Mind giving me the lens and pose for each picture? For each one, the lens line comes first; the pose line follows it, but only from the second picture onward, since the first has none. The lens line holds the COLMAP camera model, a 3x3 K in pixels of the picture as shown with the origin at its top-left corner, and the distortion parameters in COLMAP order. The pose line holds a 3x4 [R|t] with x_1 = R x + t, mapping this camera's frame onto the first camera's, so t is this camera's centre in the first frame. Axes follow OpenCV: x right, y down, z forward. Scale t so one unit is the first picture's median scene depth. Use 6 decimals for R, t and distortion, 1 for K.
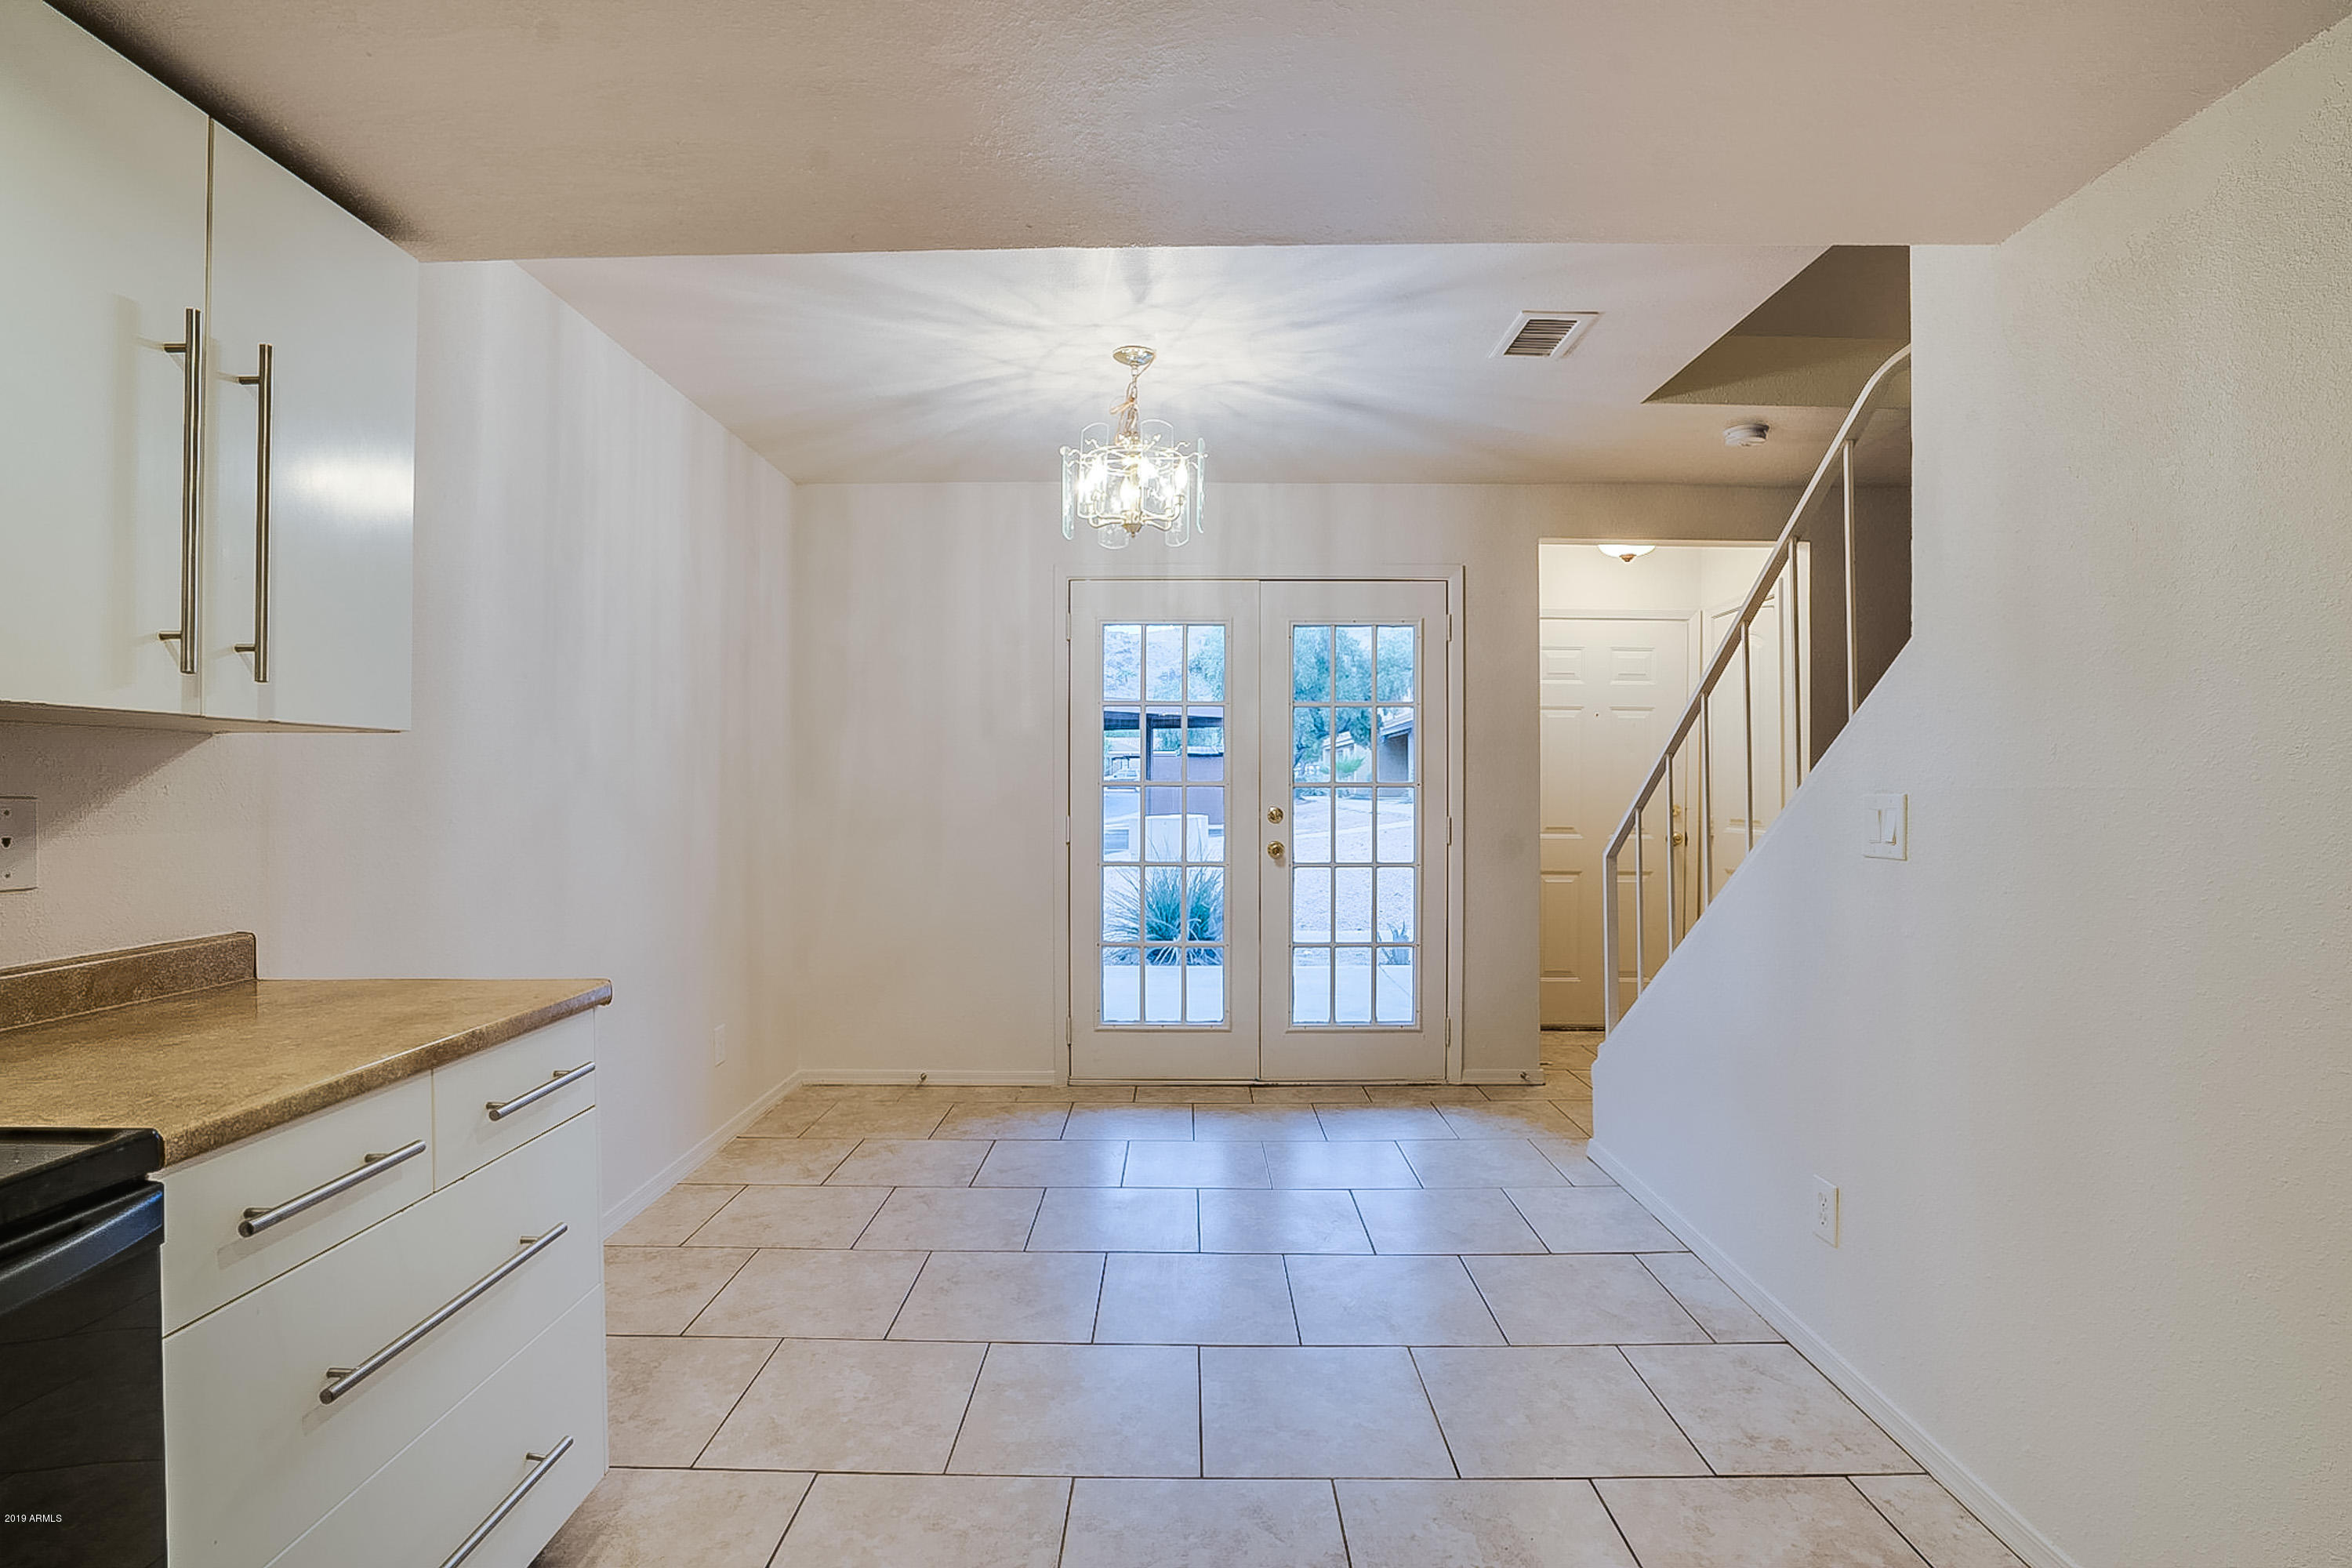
lens RADIAL K [[1150.6, 0, 1176.0], [0, 1150.6, 784.0], [0, 0, 1]] dist [0.000591, 0.000062]
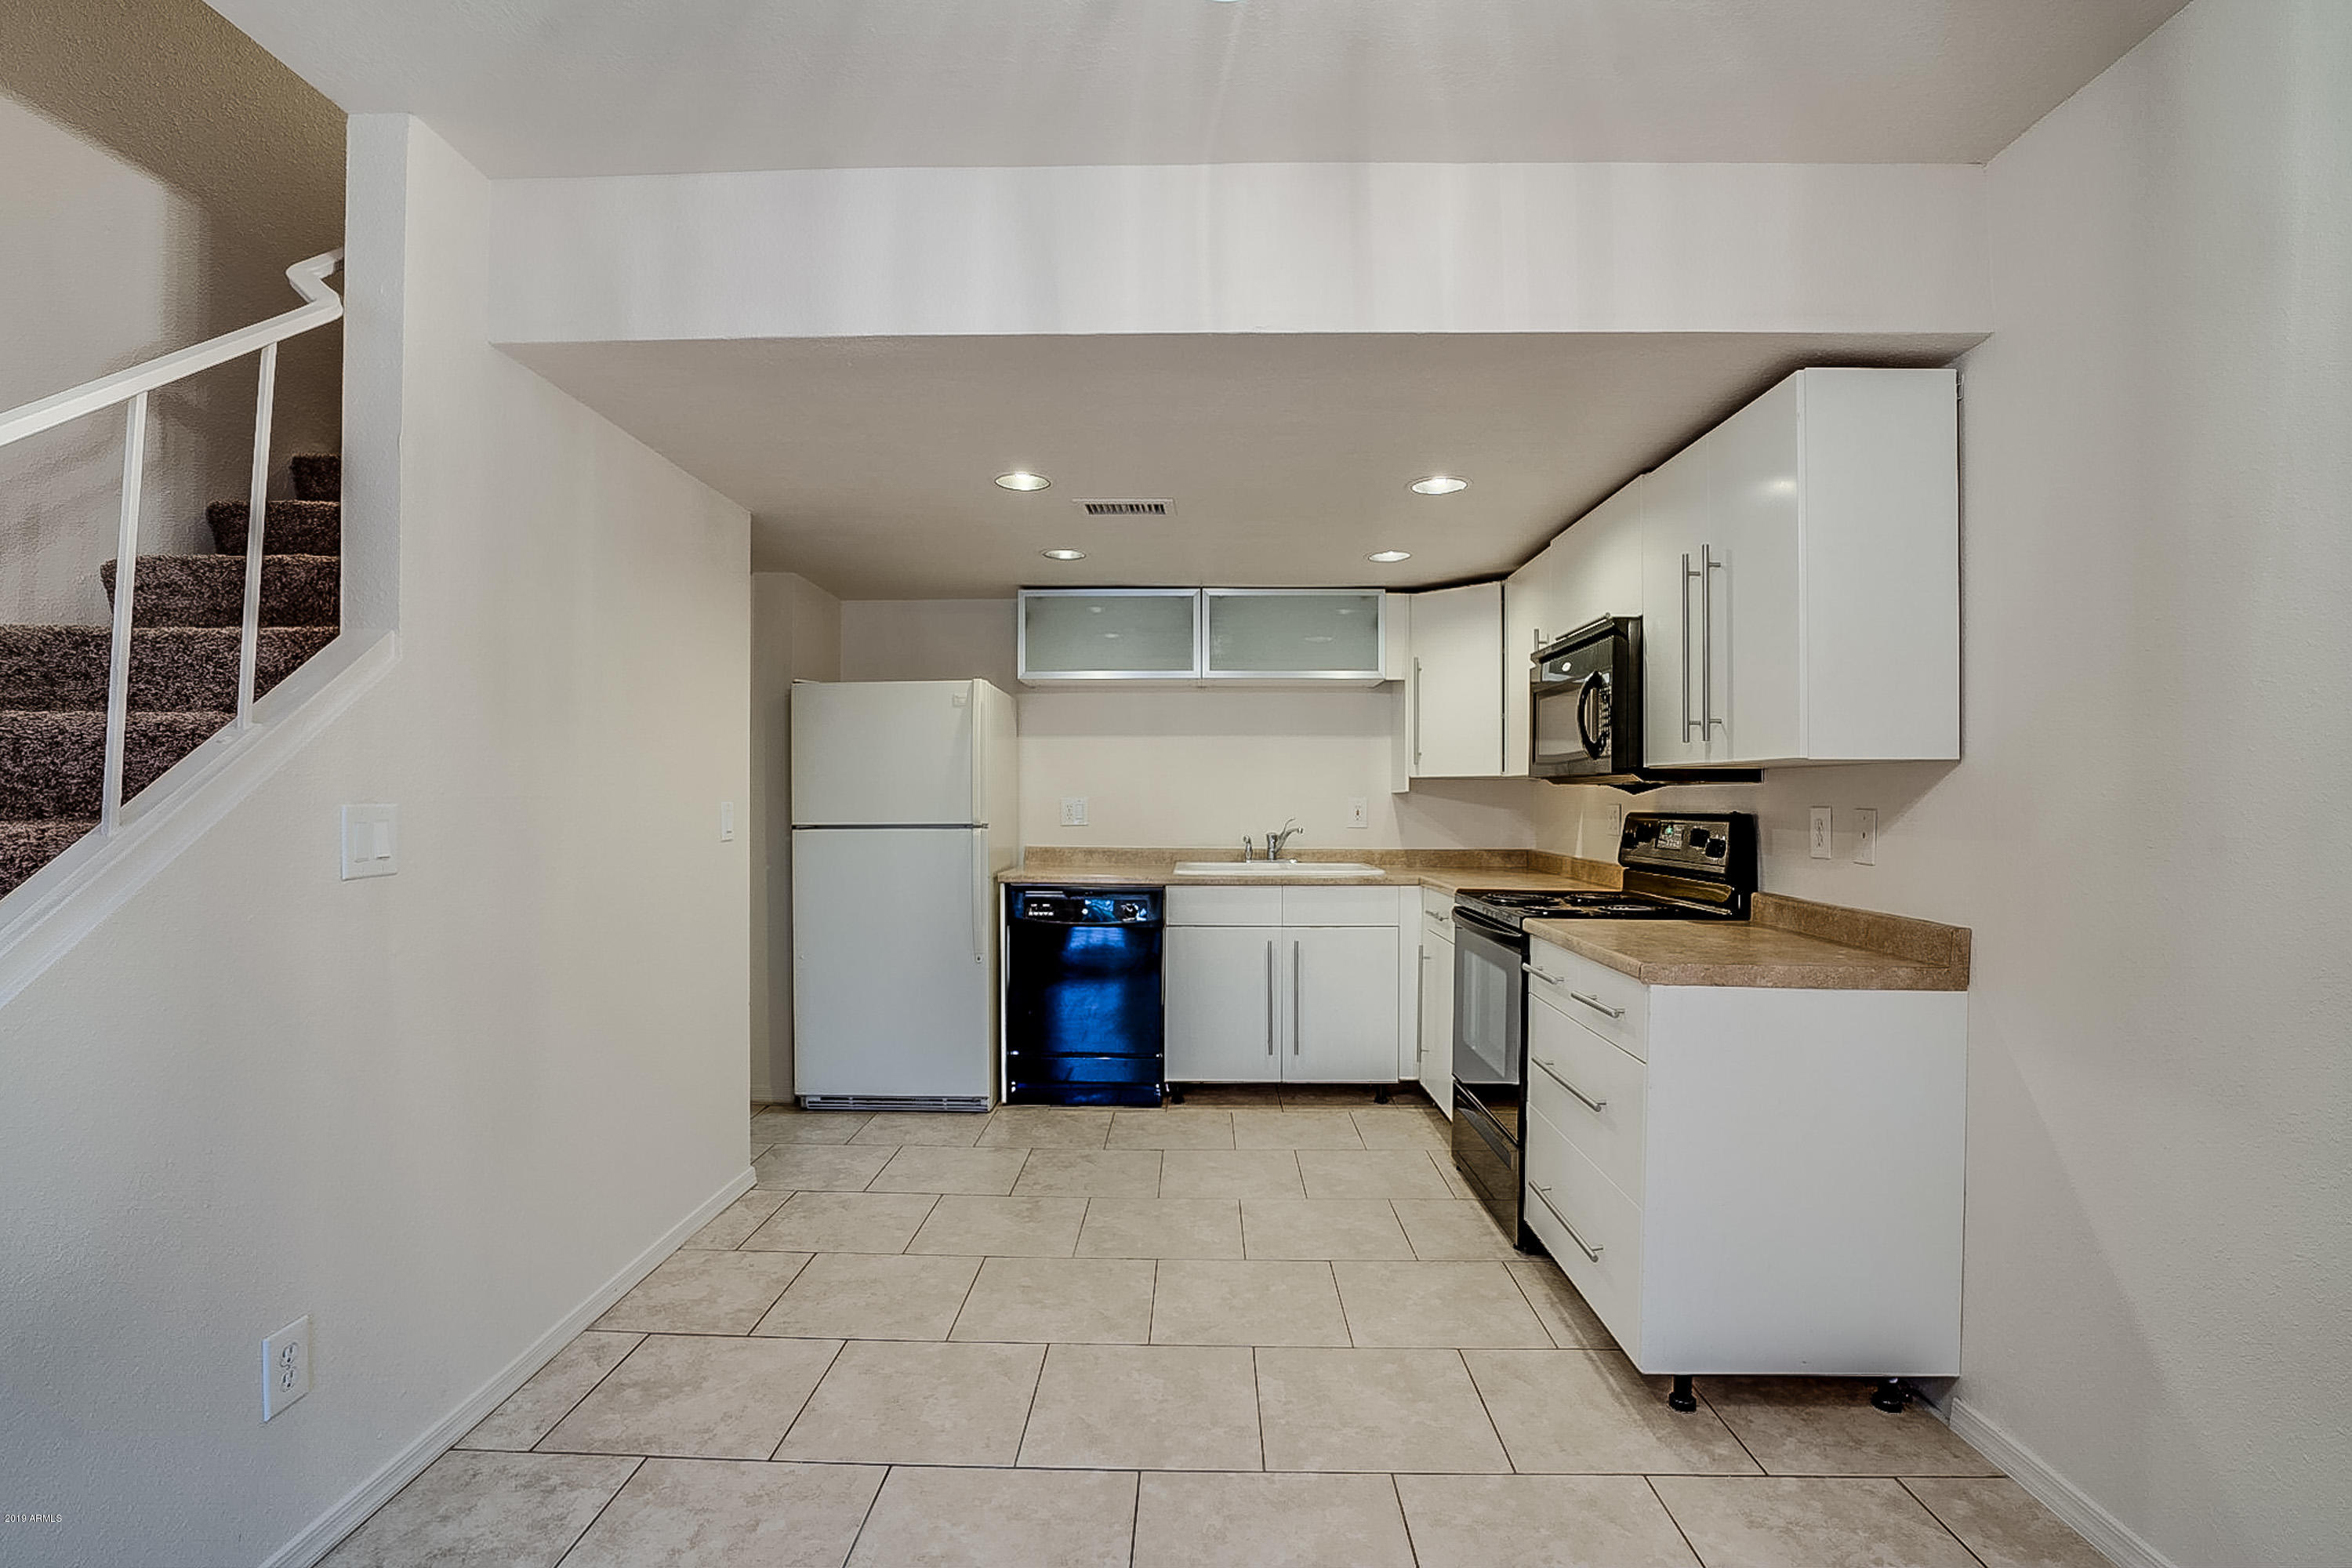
lens RADIAL K [[1150.6, 0, 1176.0], [0, 1150.6, 784.0], [0, 0, 1]] dist [0.000591, 0.000062]
pose [[-0.999882, -0.004934, 0.014561, -0.021176], [-0.005089, 0.999930, -0.010636, -0.000845], [-0.014508, -0.010708, -0.999837, 1.972000]]
